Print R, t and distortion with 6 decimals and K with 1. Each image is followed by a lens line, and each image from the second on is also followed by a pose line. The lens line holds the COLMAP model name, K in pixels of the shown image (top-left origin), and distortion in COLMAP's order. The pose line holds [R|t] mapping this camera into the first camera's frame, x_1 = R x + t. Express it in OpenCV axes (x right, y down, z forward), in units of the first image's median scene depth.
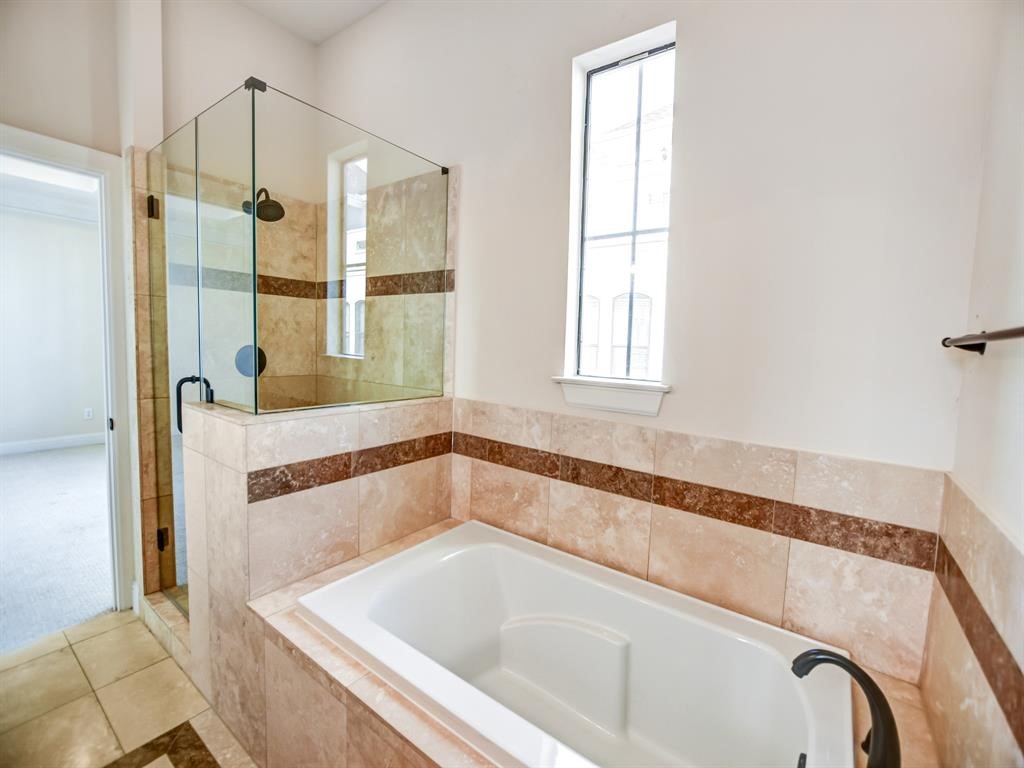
lens RADIAL K [[442.2, 0, 512.9], [0, 442.2, 379.7], [0, 0, 1]] dist [-0.017117, 0.000067]
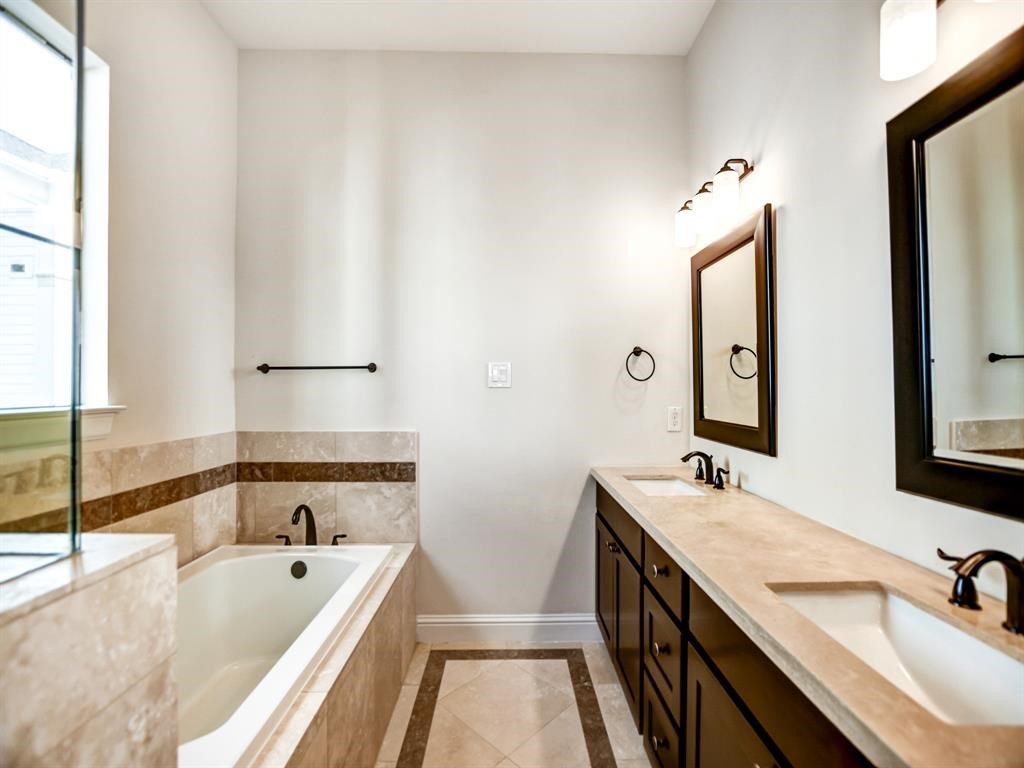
lens RADIAL K [[442.2, 0, 512.0], [0, 442.2, 382.8], [0, 0, 1]] dist [-0.017117, 0.000067]
pose [[-0.600442, -0.029665, 0.799118, -1.206670], [0.040945, 0.996860, 0.067771, -0.084459], [-0.798620, 0.073412, -0.597342, 0.995846]]
